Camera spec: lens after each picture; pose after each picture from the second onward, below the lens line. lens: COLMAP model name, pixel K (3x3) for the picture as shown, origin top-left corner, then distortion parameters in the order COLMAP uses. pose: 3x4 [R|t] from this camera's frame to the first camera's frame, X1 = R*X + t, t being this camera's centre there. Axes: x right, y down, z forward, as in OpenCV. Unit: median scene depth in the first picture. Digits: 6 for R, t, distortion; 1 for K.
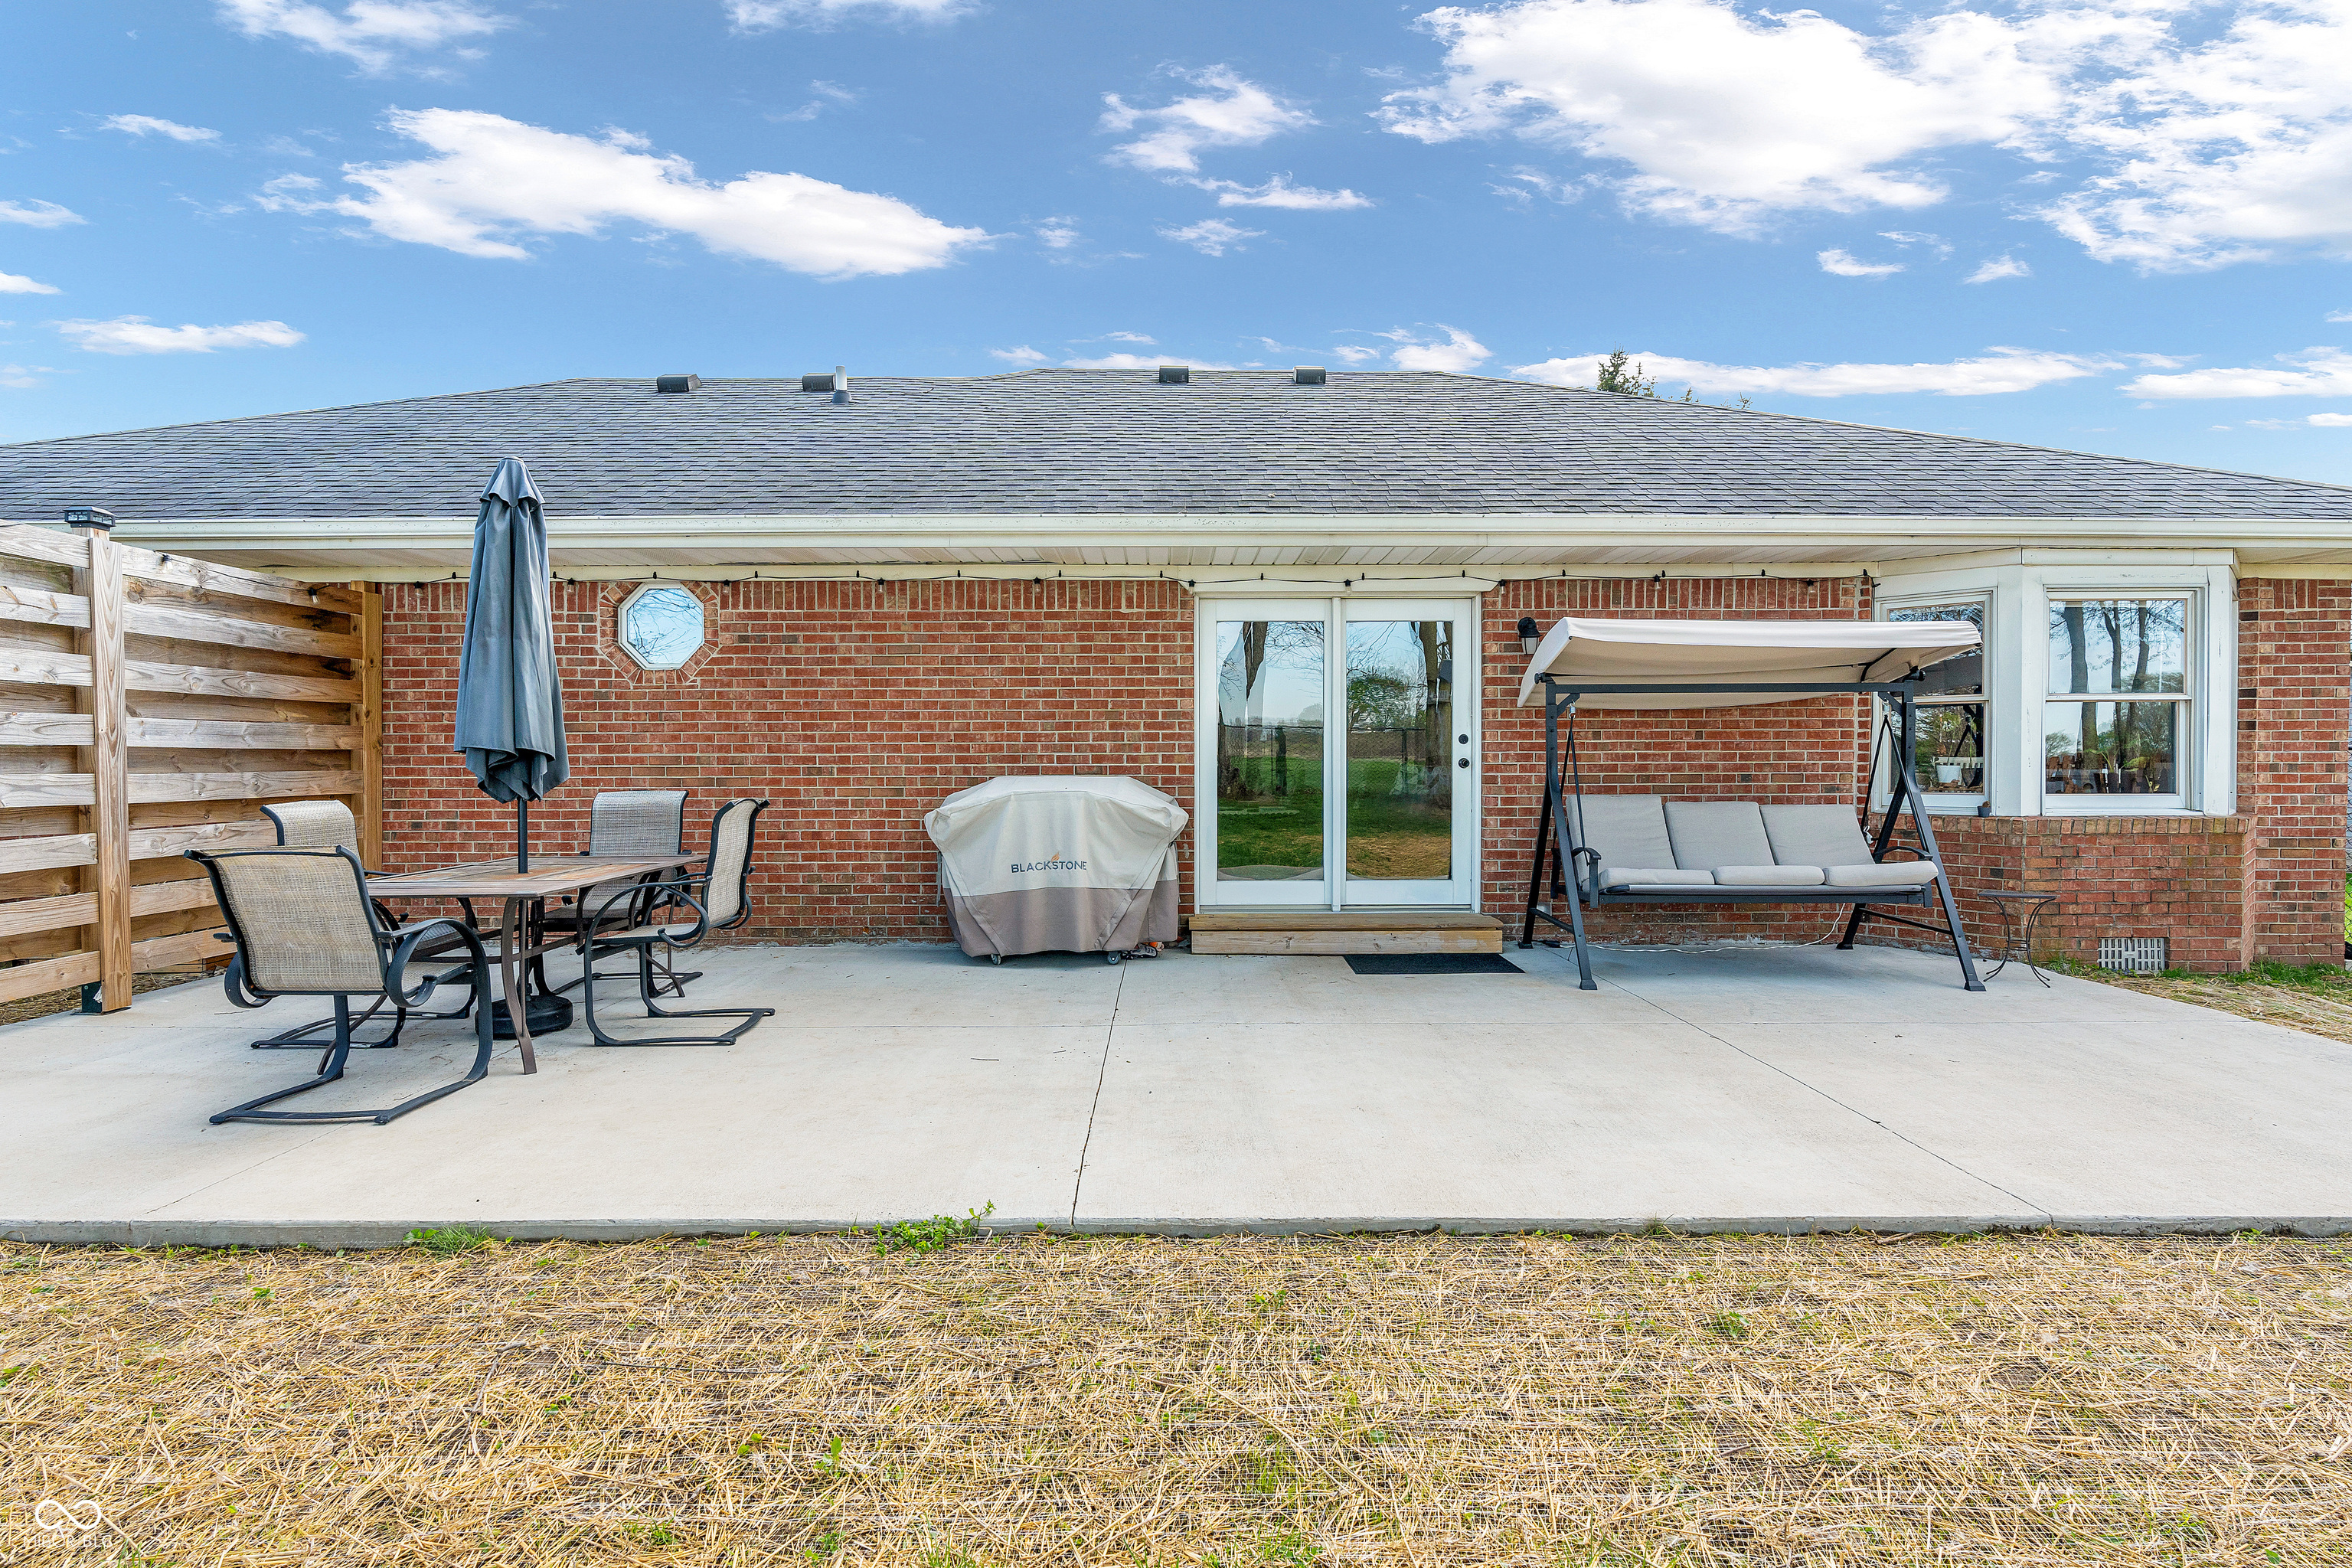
lens RADIAL K [[1189.2, 0, 1189.4], [0, 1189.2, 762.9], [0, 0, 1]] dist [-0.003295, -0.000151]
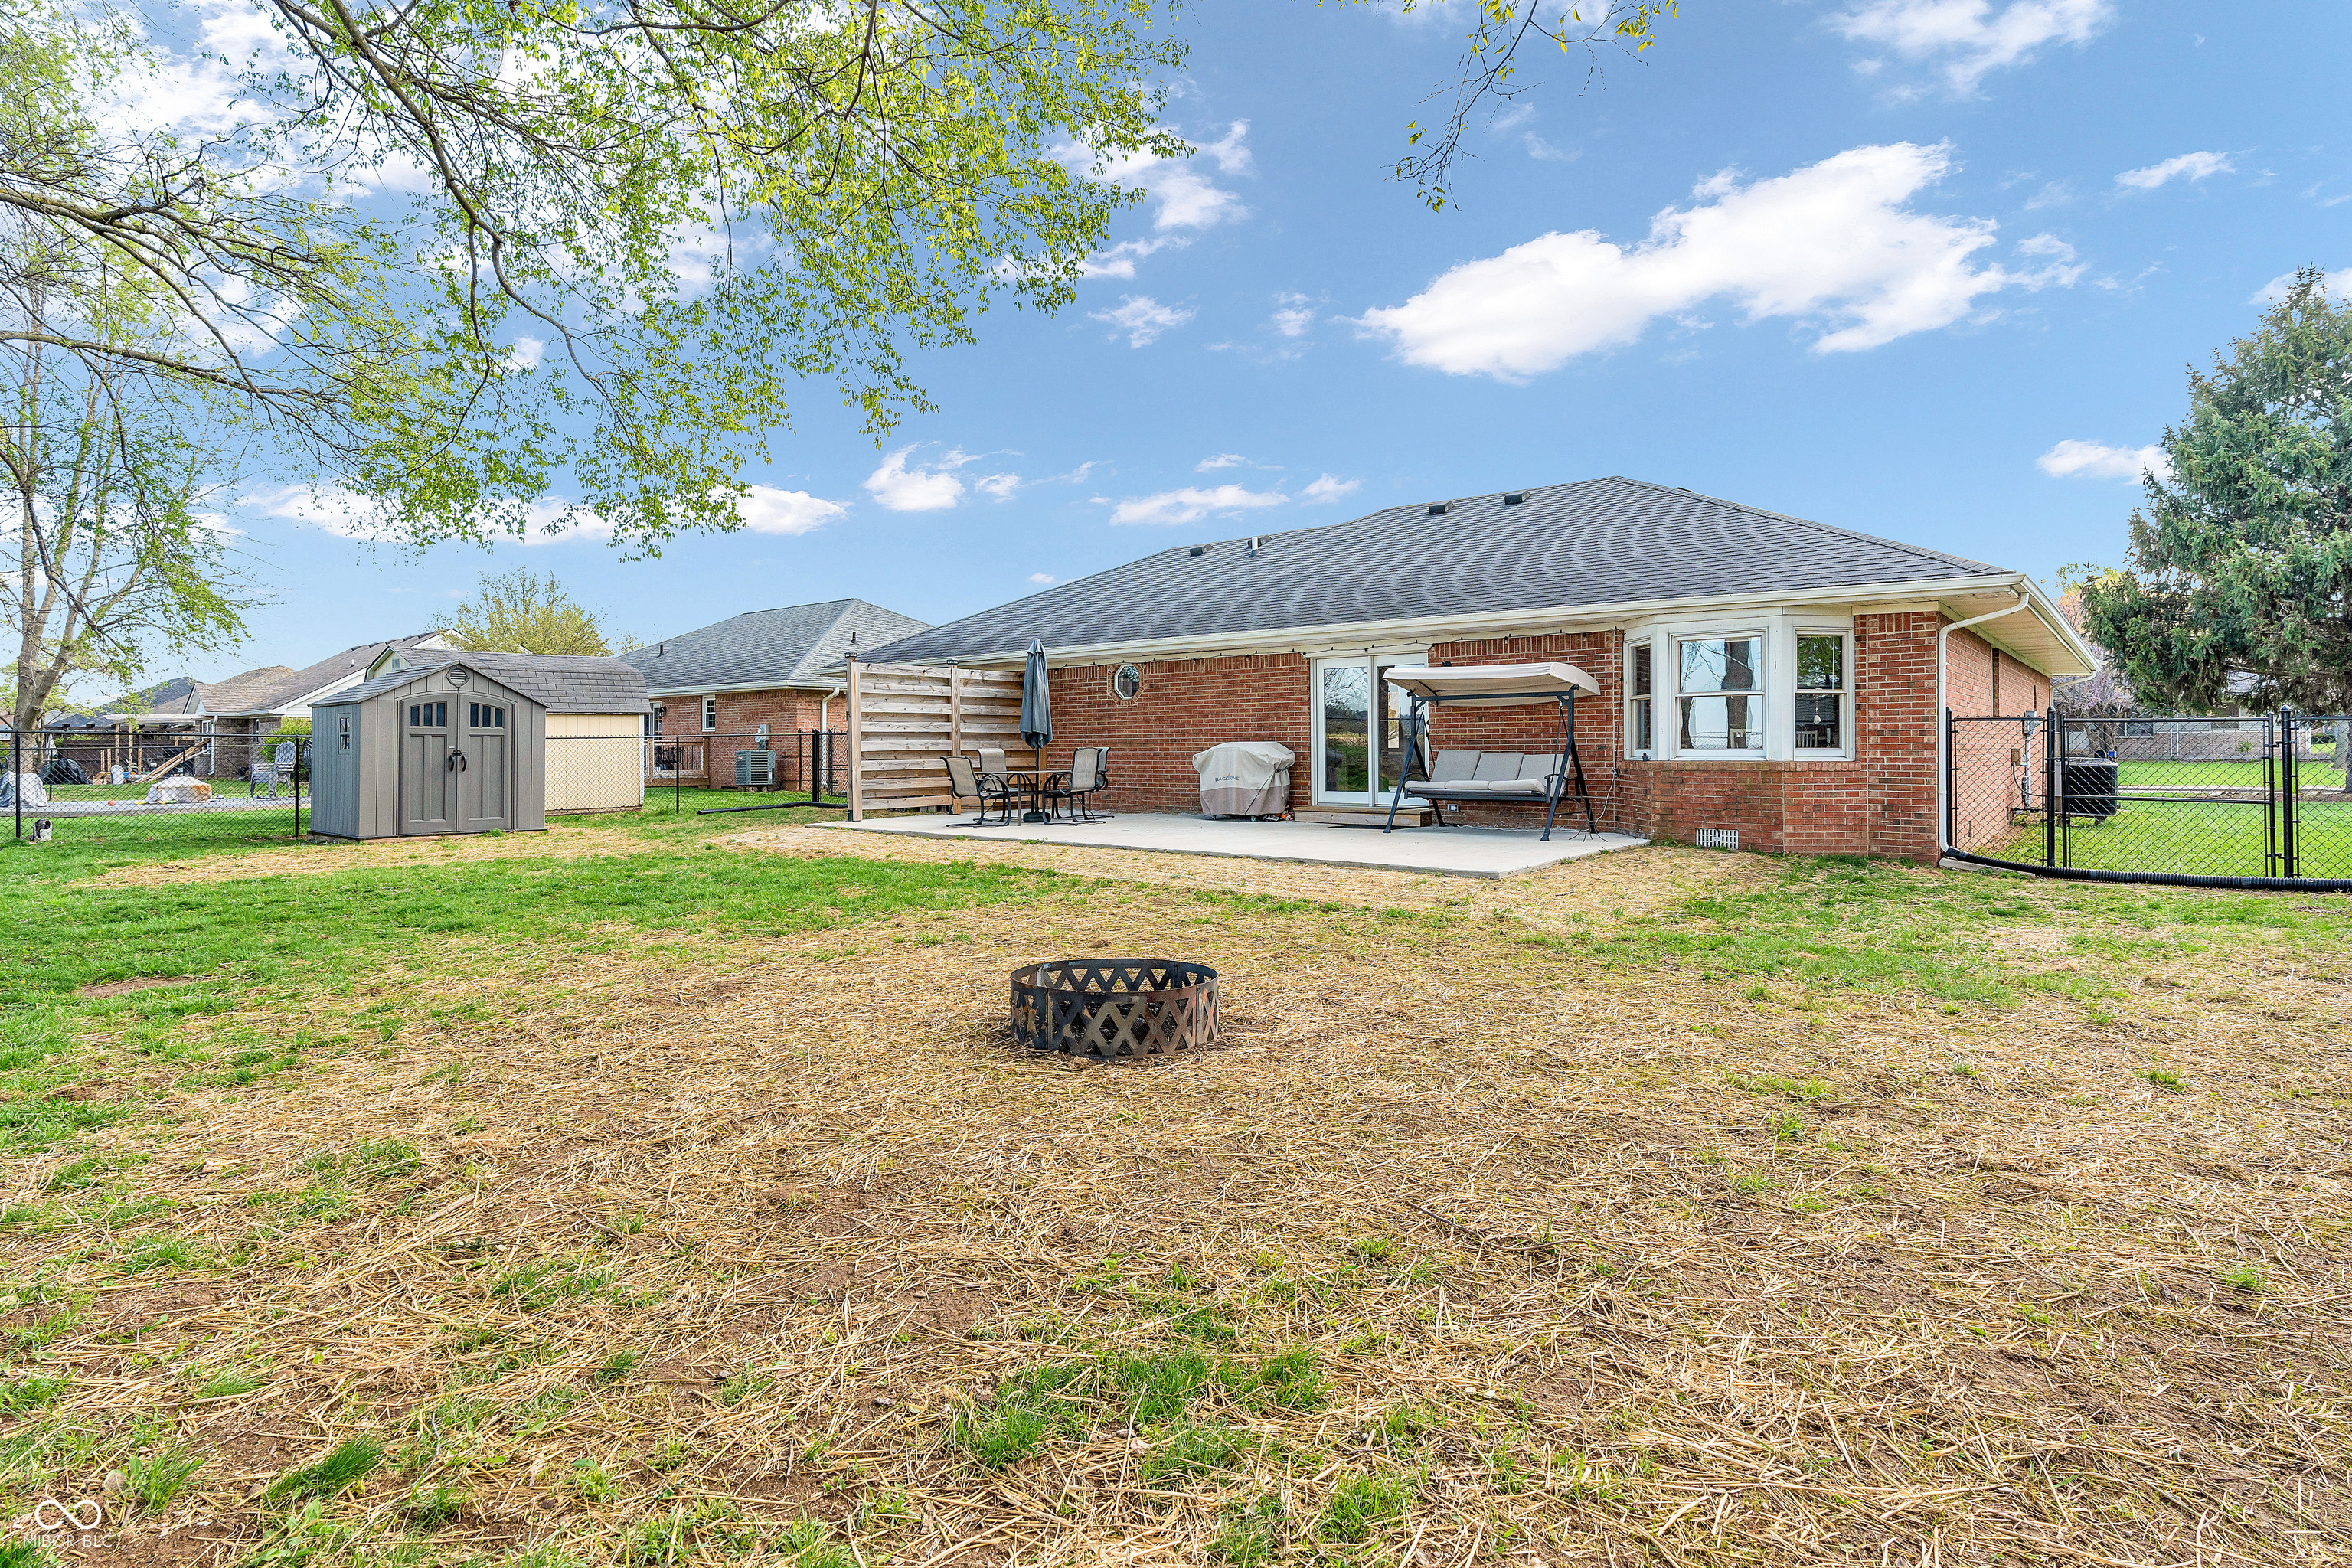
lens RADIAL K [[1189.2, 0, 1189.4], [0, 1189.2, 762.9], [0, 0, 1]] dist [-0.003295, -0.000151]
pose [[0.769873, 0.006222, -0.638167, 1.231242], [-0.000429, 0.999957, 0.009232, 0.029810], [0.638197, -0.006834, 0.769843, -0.815817]]
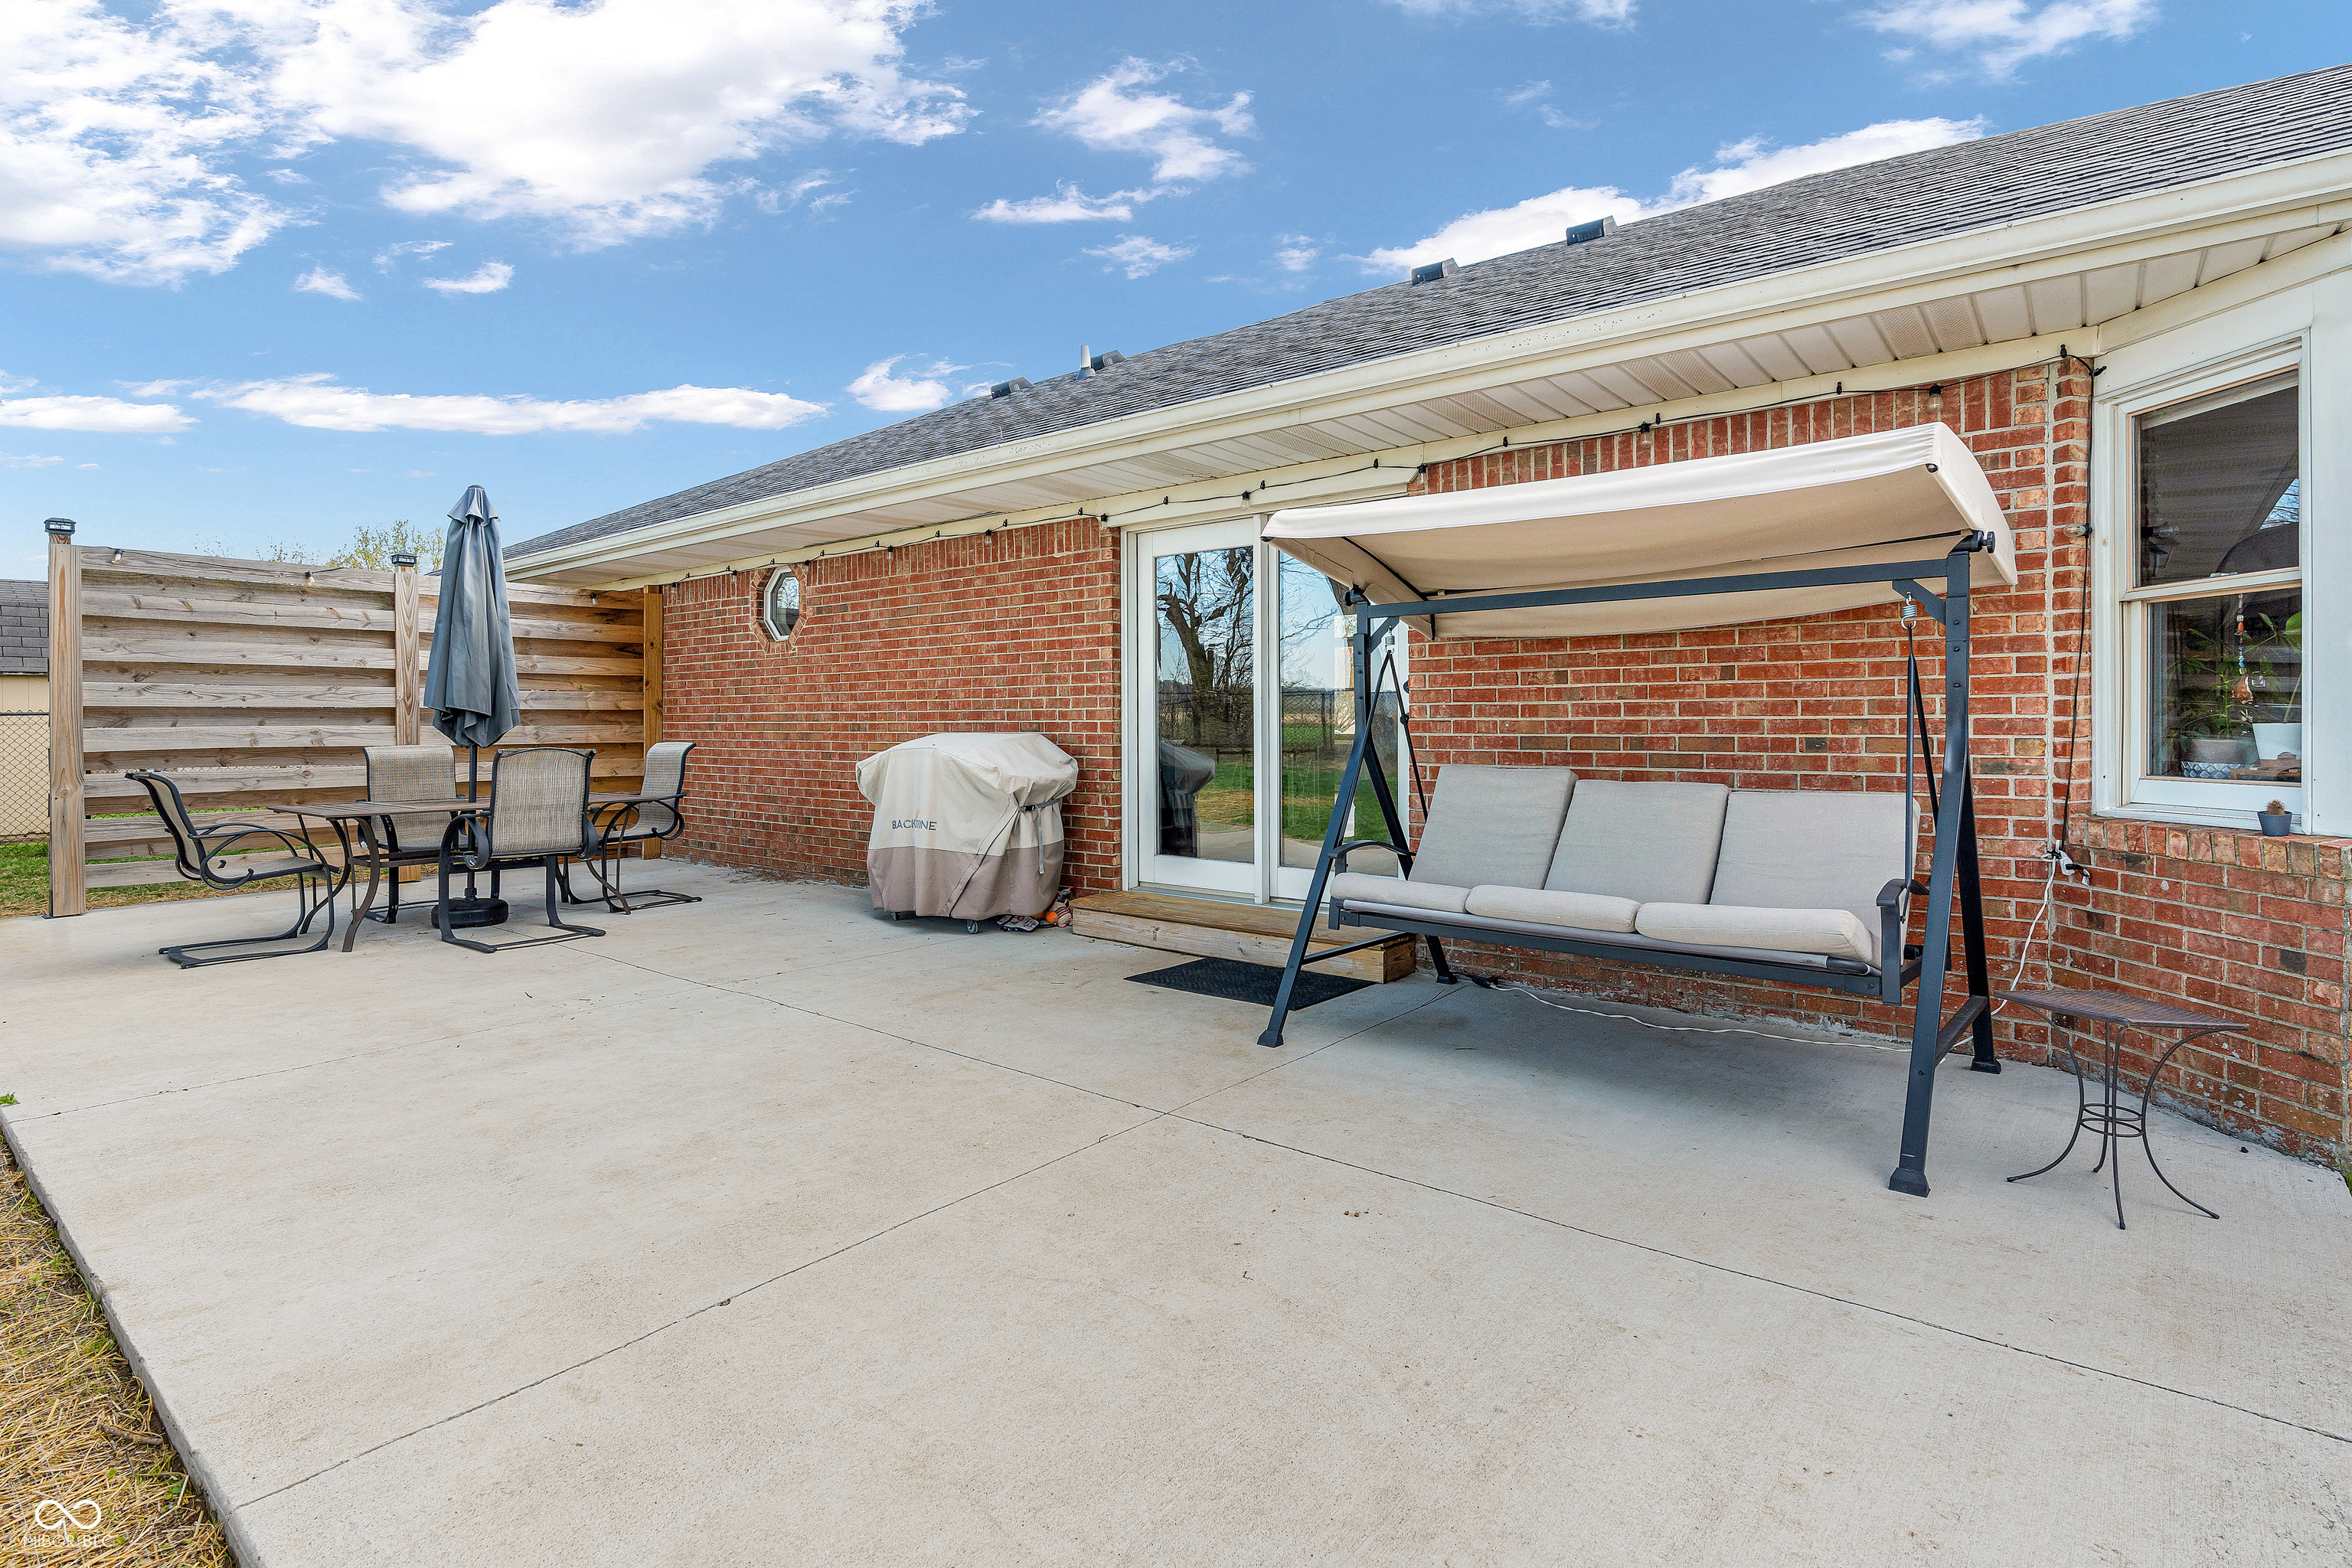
lens RADIAL K [[1171.1, 0, 1177.0], [0, 1171.1, 709.4], [0, 0, 1]] dist [-0.003089, -0.000677]
pose [[0.764236, -0.006518, -0.644904, 0.606549], [-0.002141, 0.999918, -0.012643, 0.003560], [0.644934, 0.011043, 0.764159, 0.365777]]
